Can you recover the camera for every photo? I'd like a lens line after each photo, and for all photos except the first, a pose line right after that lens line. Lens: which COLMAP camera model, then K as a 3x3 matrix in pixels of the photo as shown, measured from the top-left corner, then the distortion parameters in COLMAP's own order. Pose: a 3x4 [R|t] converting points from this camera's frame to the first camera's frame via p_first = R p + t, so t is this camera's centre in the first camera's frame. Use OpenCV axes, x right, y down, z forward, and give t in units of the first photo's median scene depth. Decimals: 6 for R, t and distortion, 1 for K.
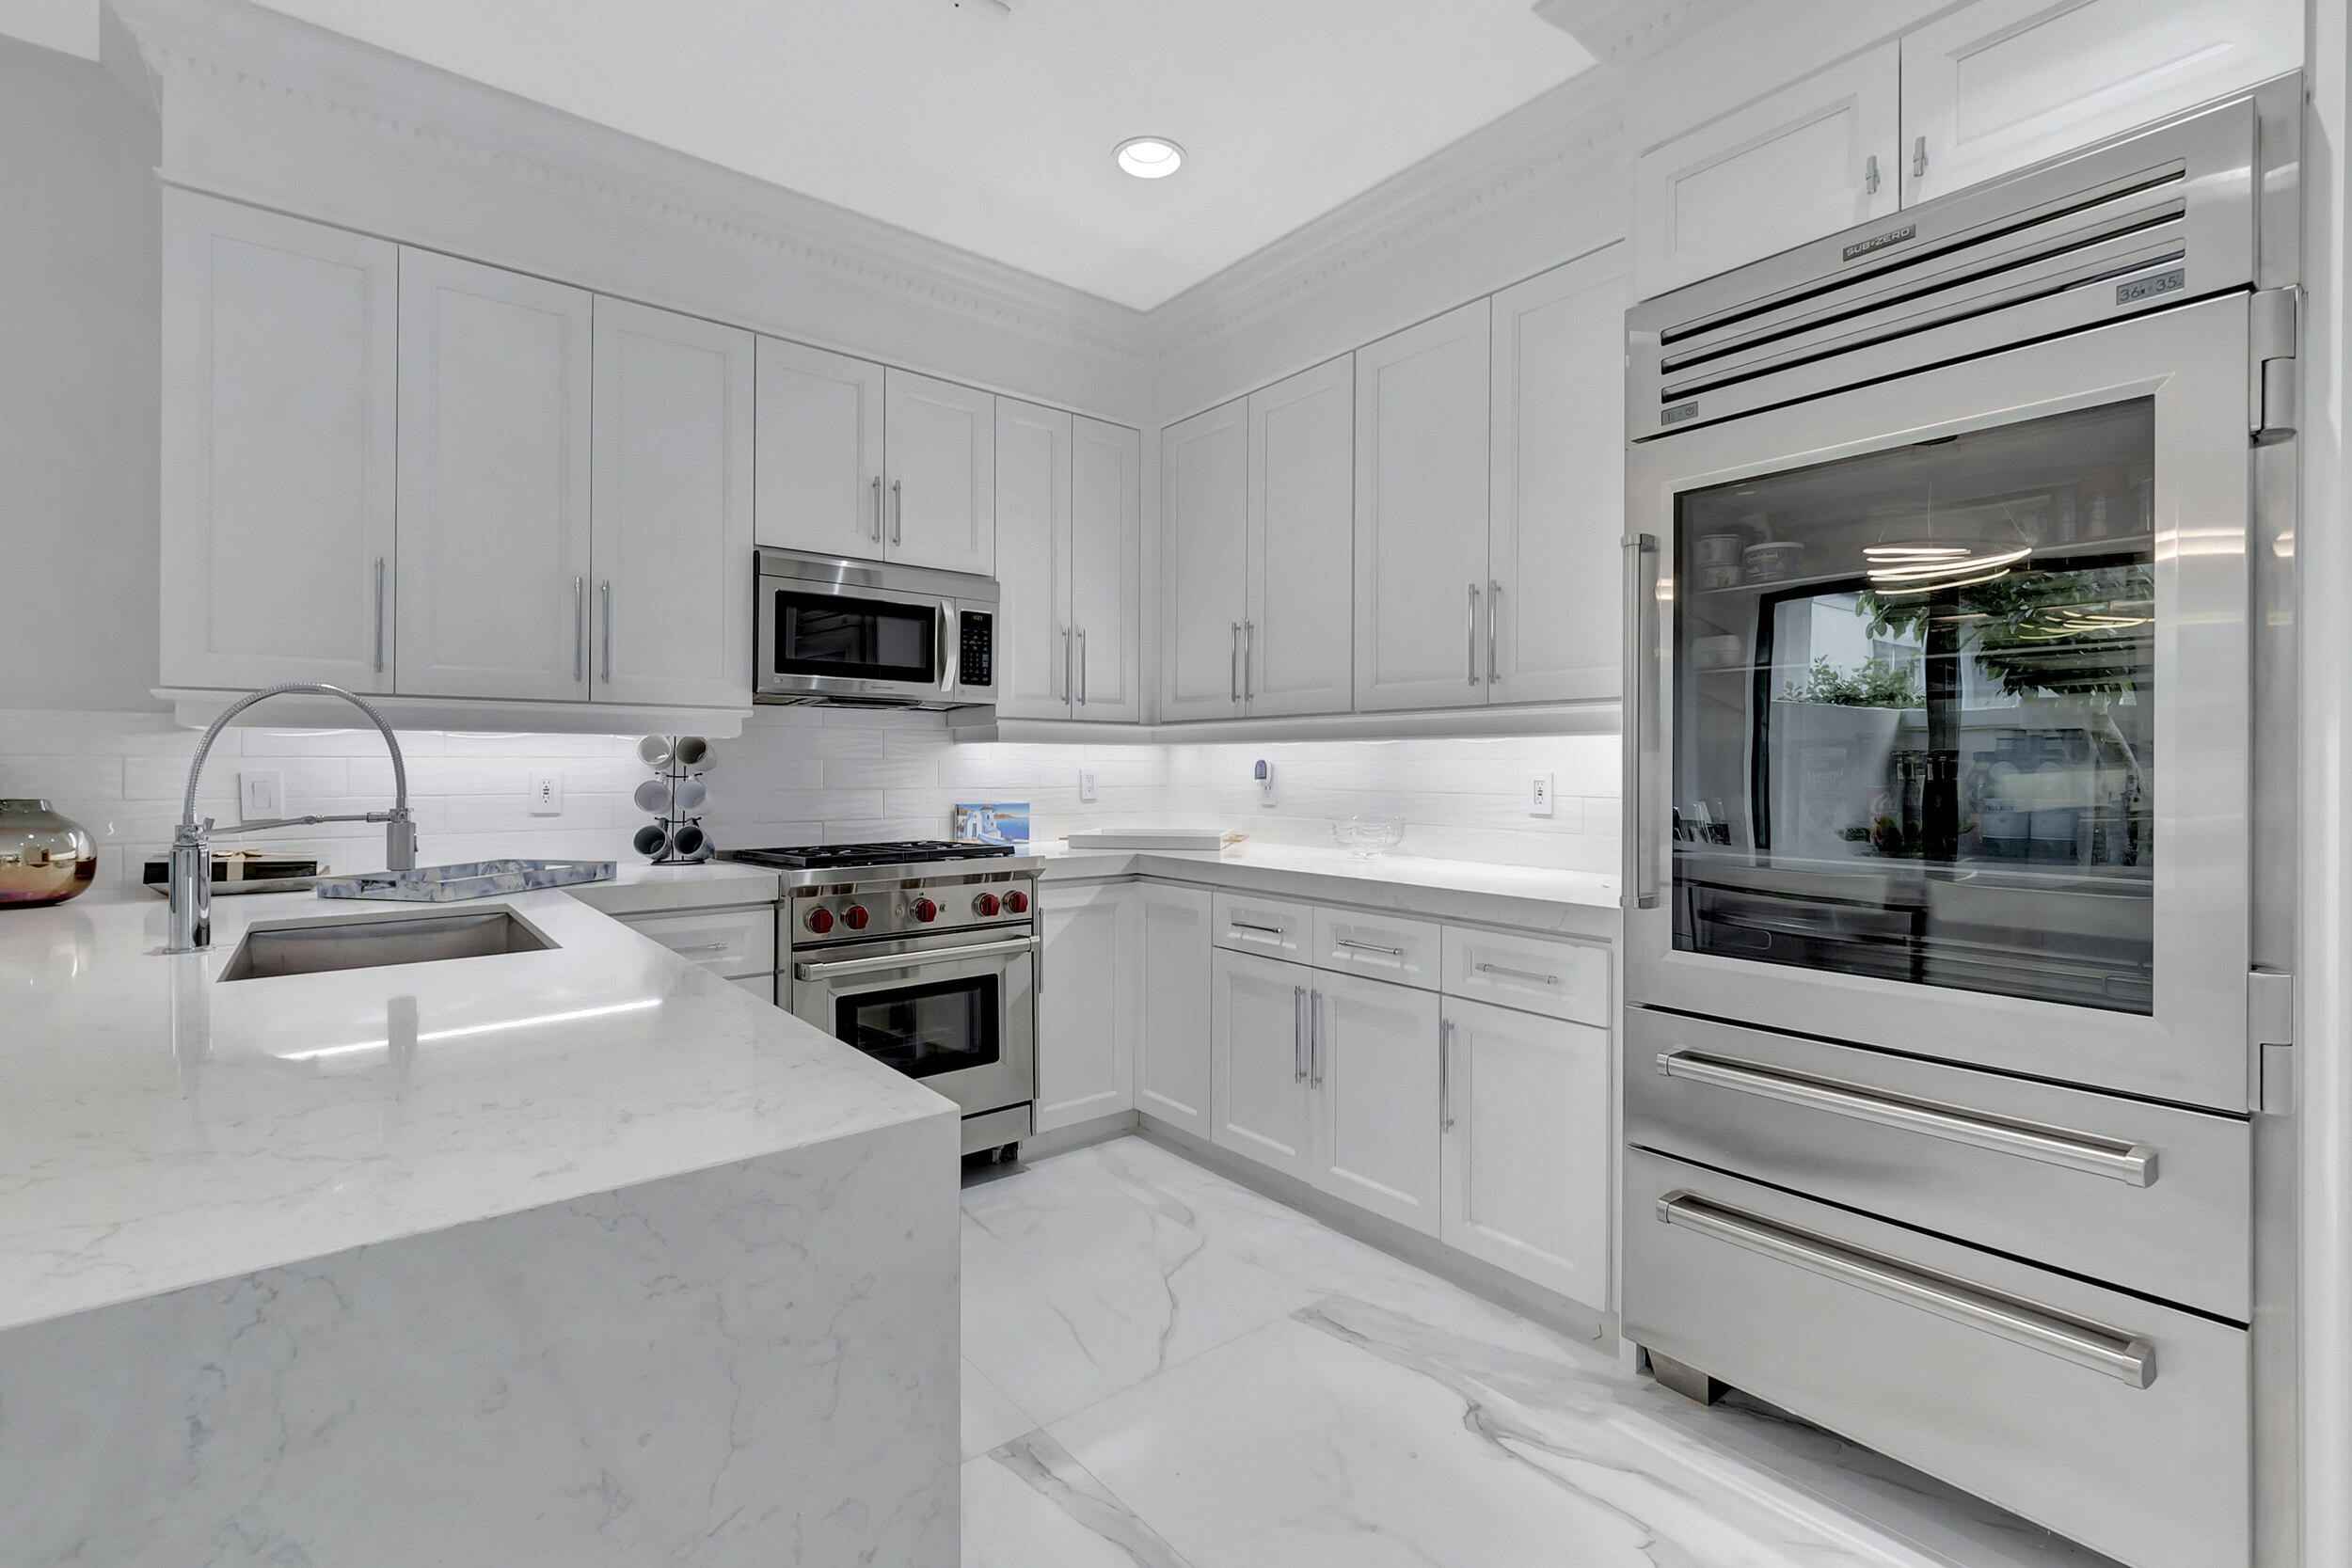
lens RADIAL K [[1031.4, 0, 1179.0], [0, 1031.4, 771.1], [0, 0, 1]] dist [0.007561, -0.009480]
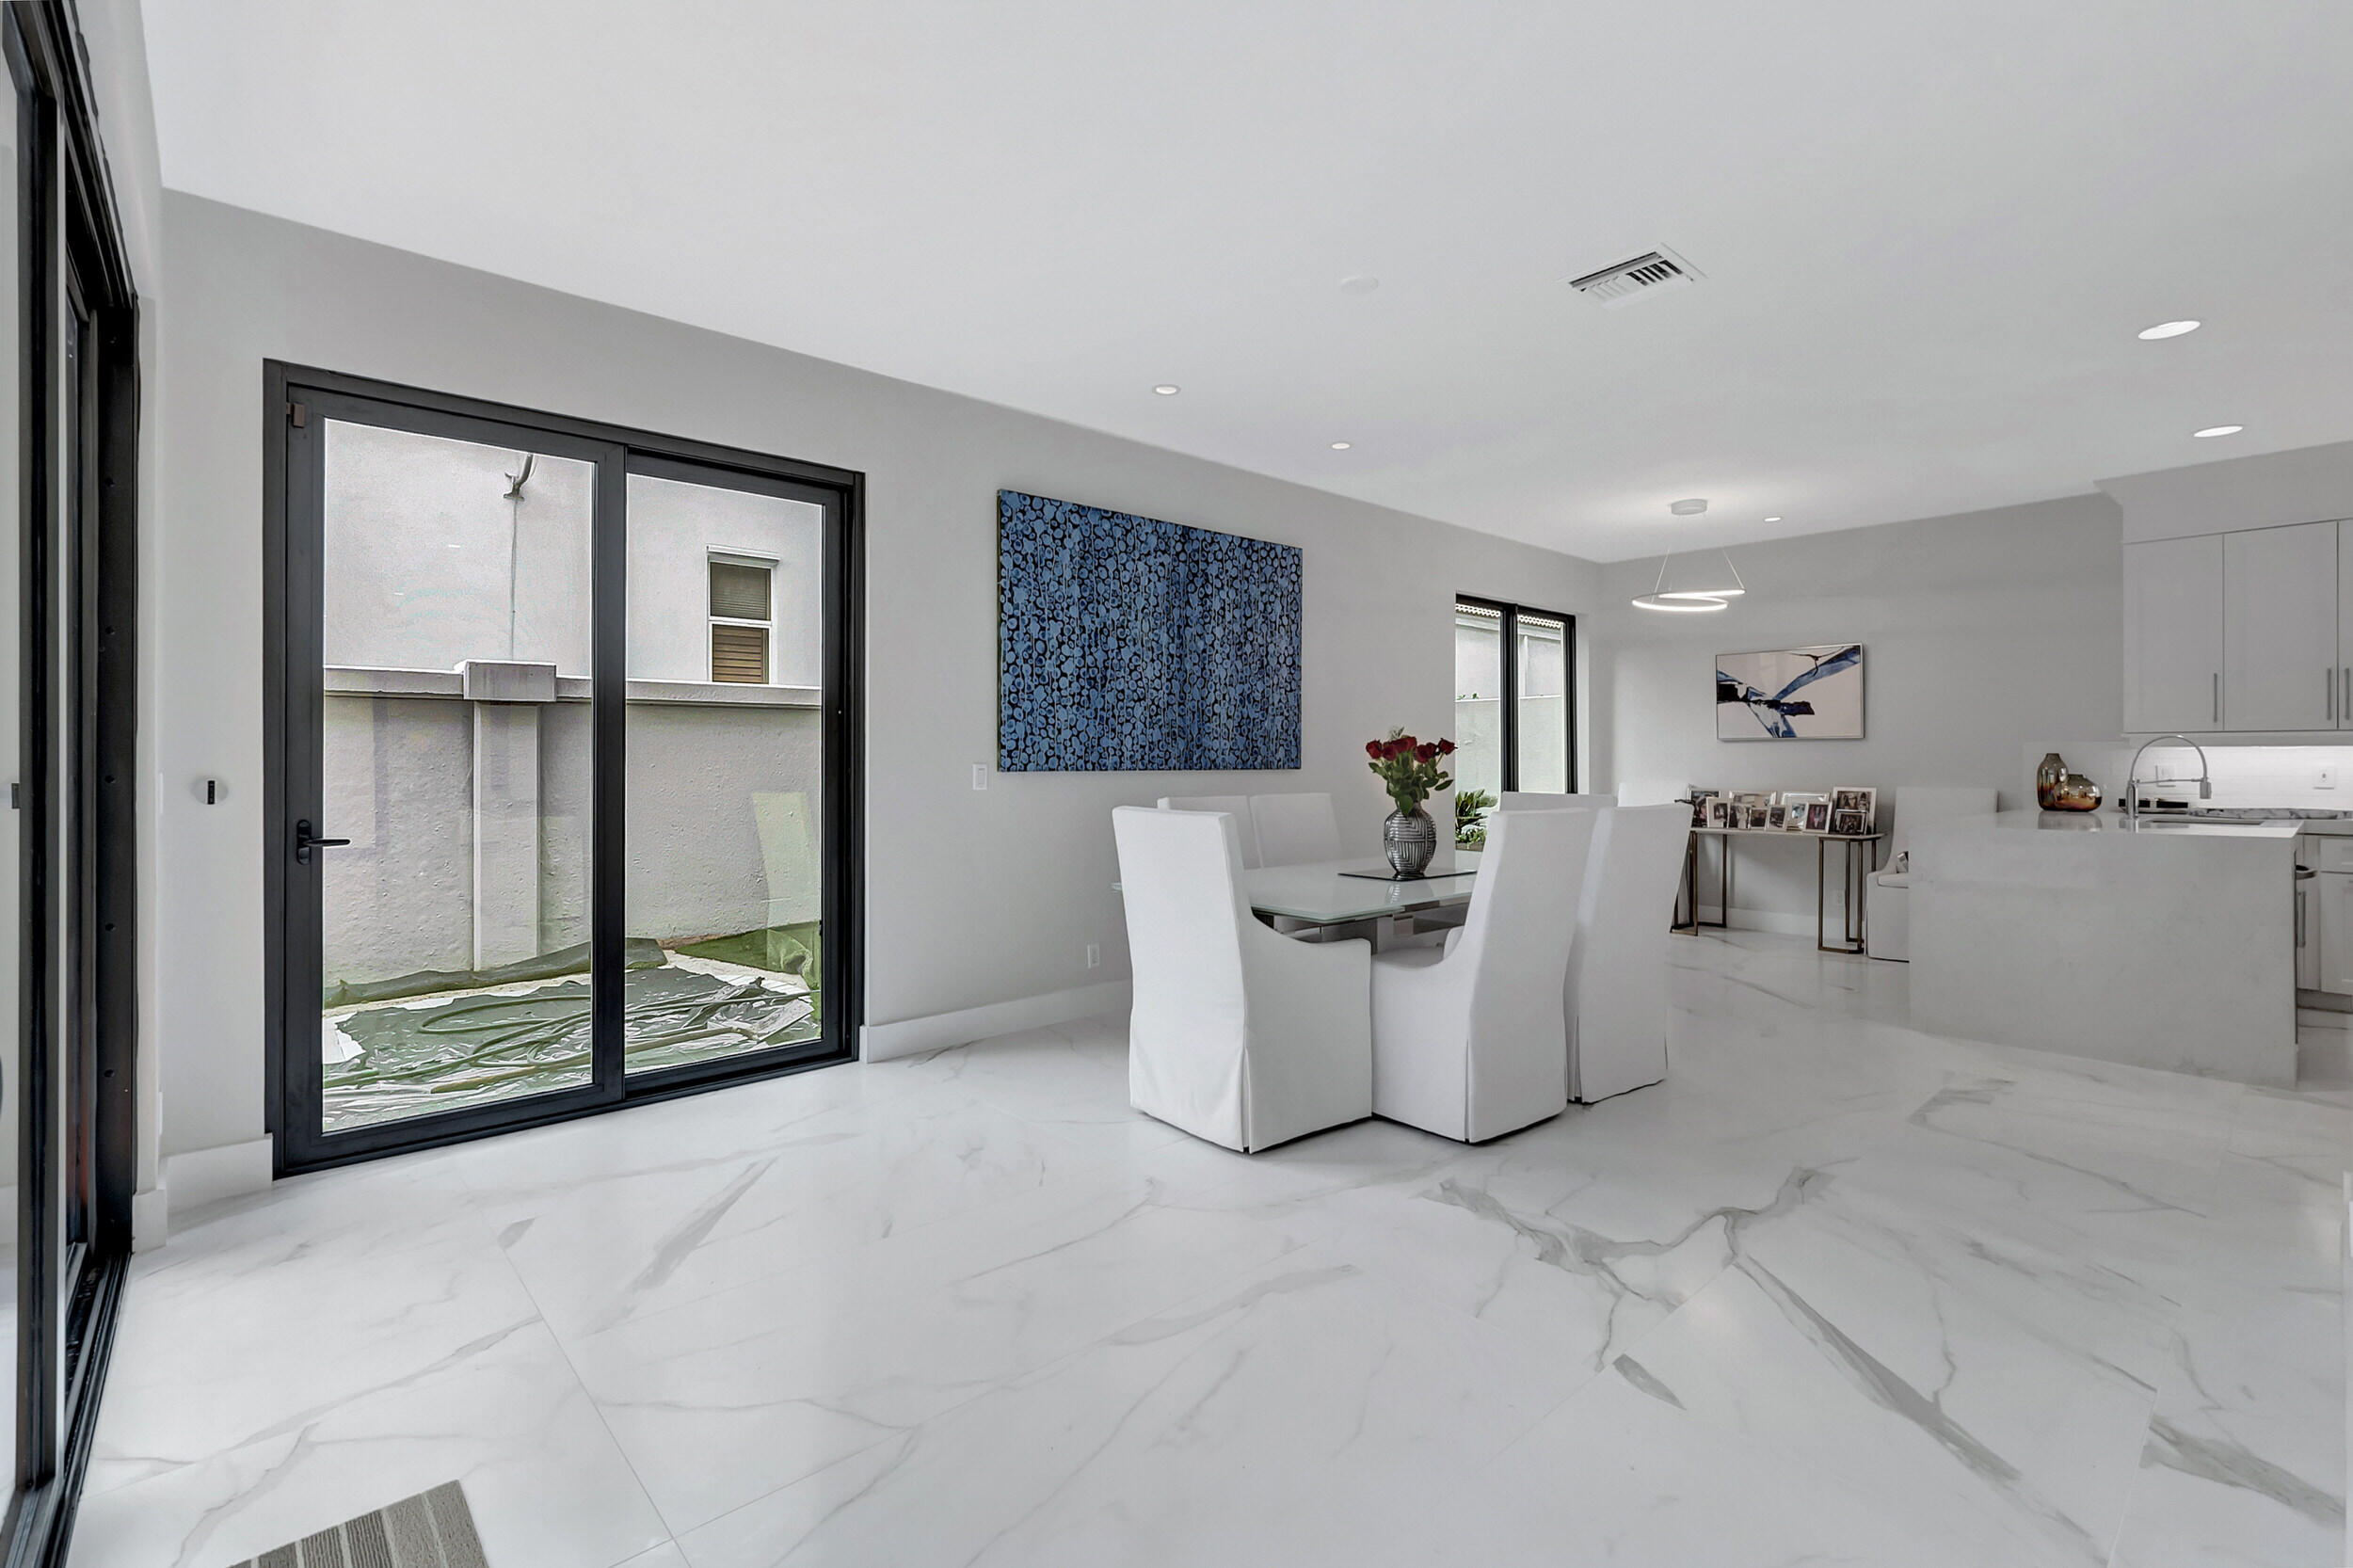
lens RADIAL K [[1068.8, 0, 1172.3], [0, 1068.8, 761.6], [0, 0, 1]] dist [0.009971, -0.008297]
pose [[0.045872, -0.002016, -0.998945, 1.162192], [-0.005120, 0.999984, -0.002254, 0.009170], [0.998934, 0.005218, 0.045861, -1.107243]]
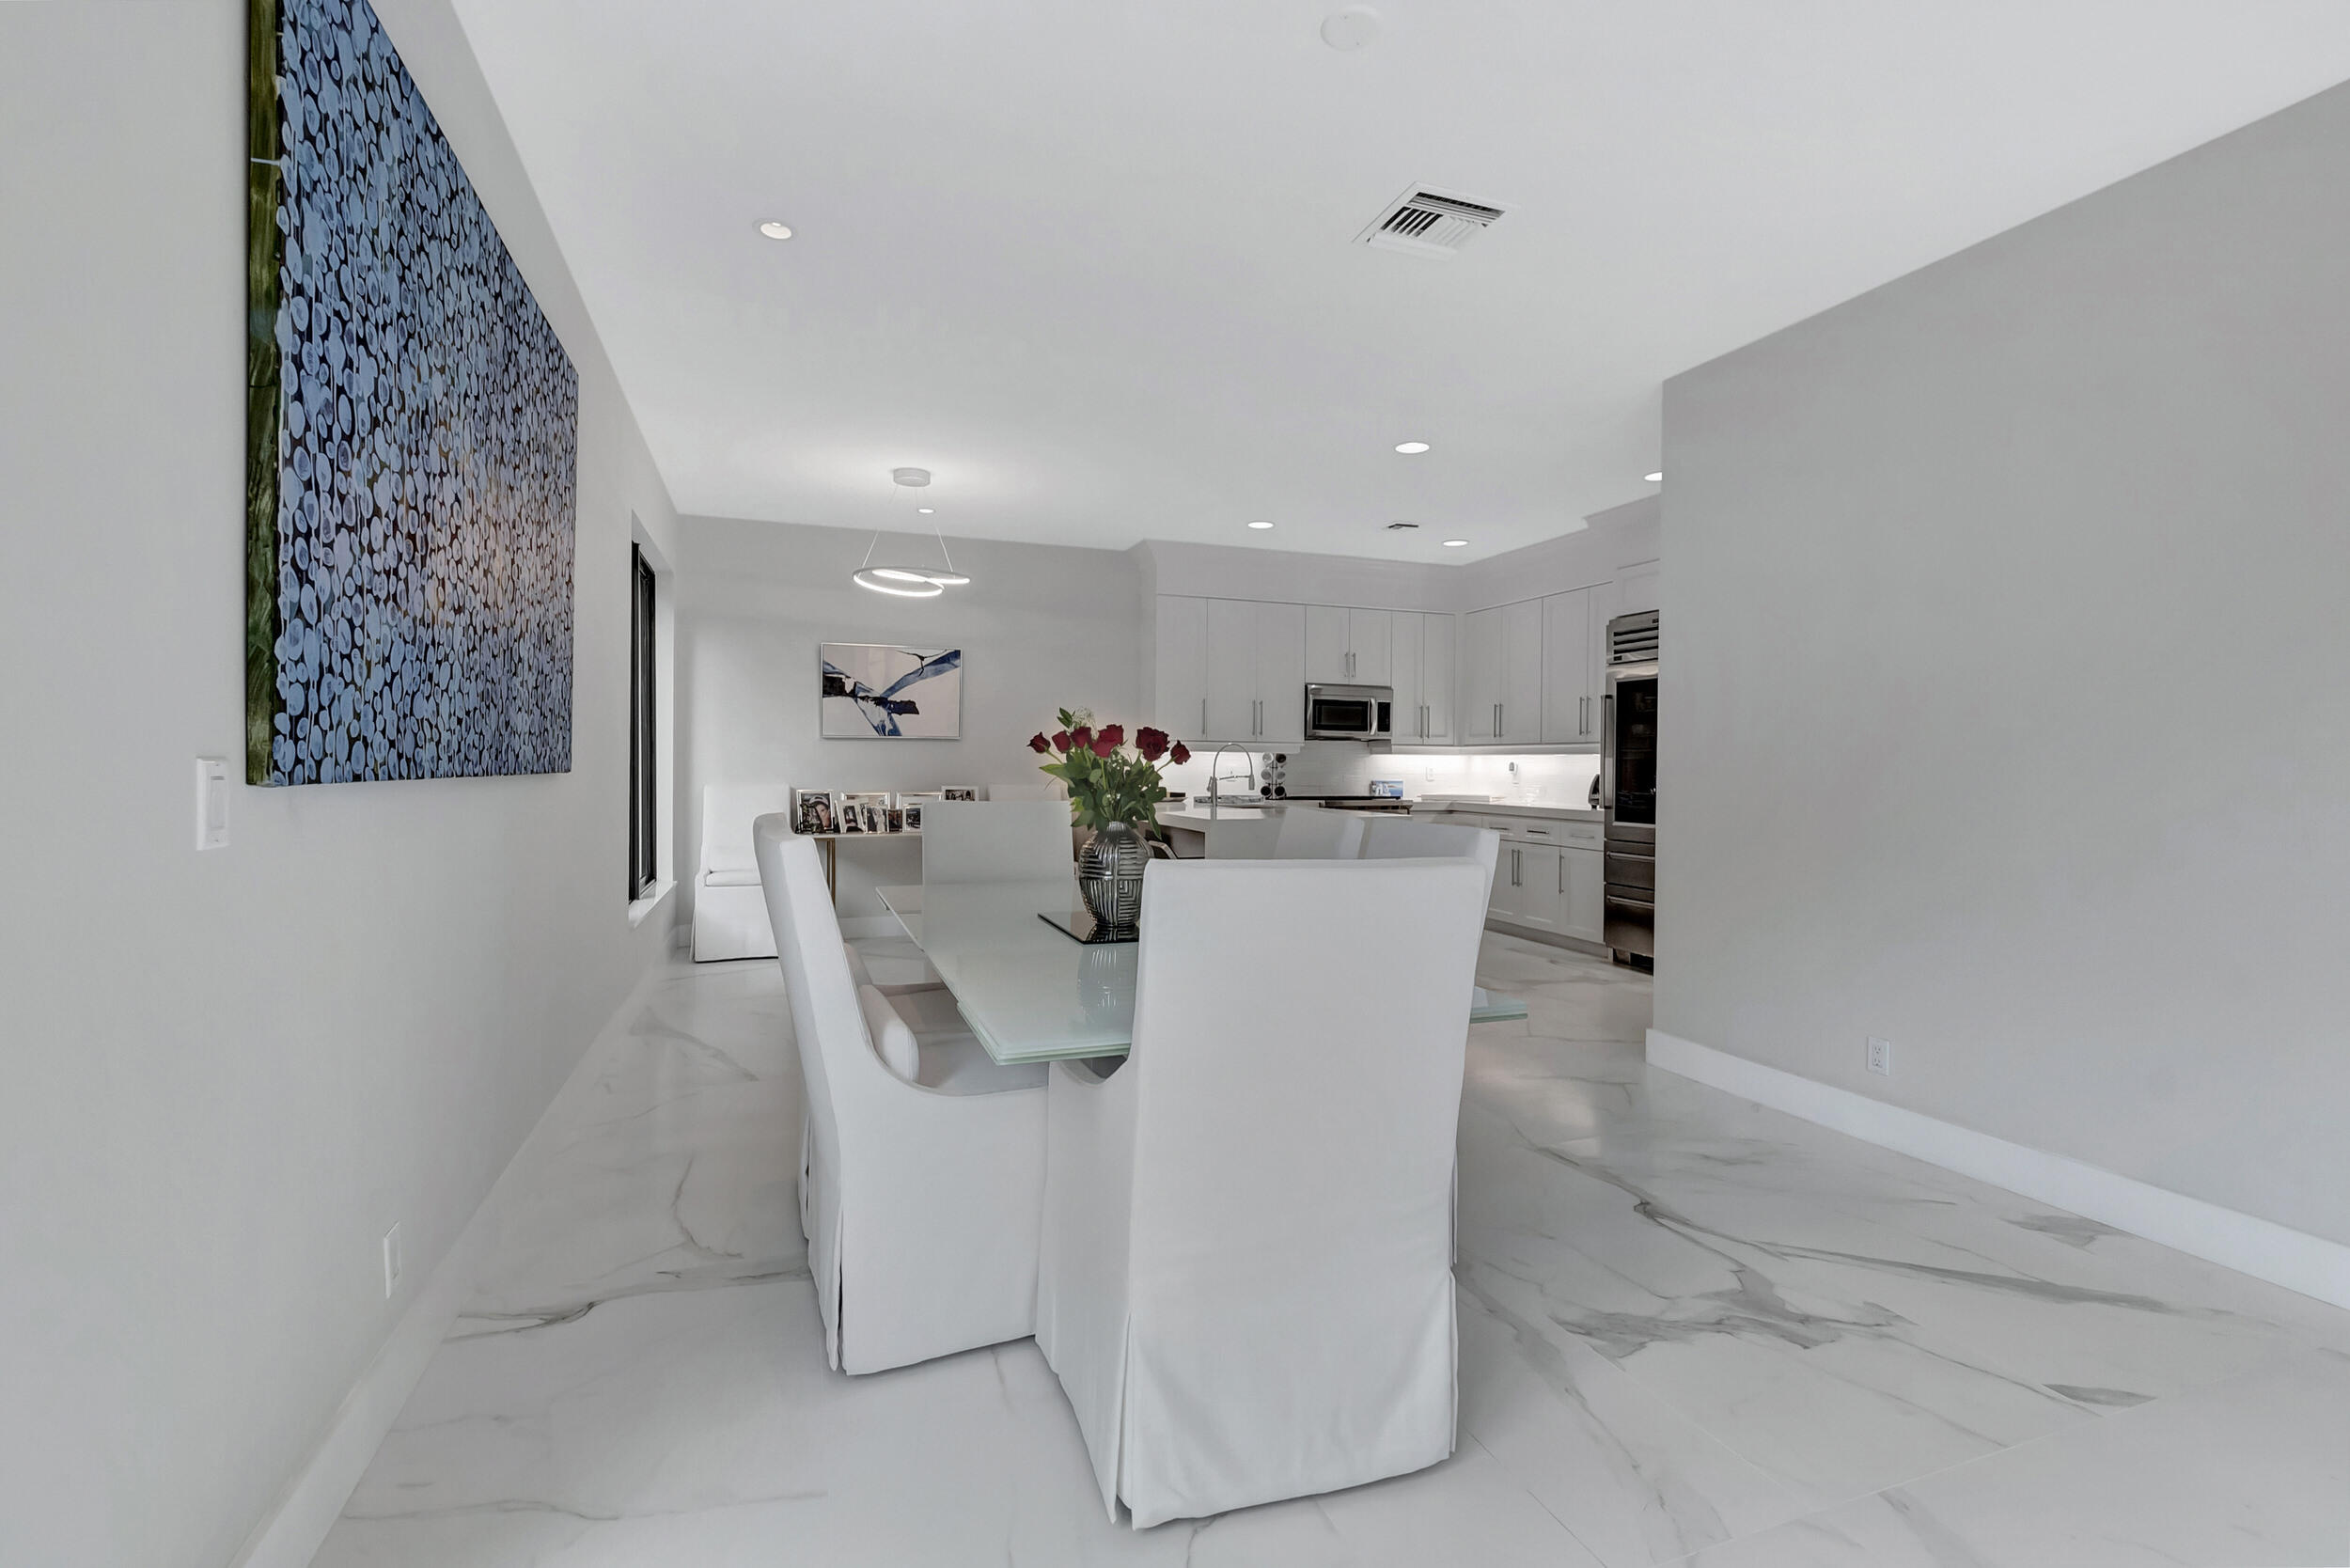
lens RADIAL K [[1039.4, 0, 1162.9], [0, 1039.4, 768.9], [0, 0, 1]] dist [-0.000892, -0.000570]
pose [[0.945263, 0.006665, -0.326241, 0.120478], [-0.007321, 0.999973, -0.000783, 0.011932], [0.326227, 0.003128, 0.945286, -1.593364]]
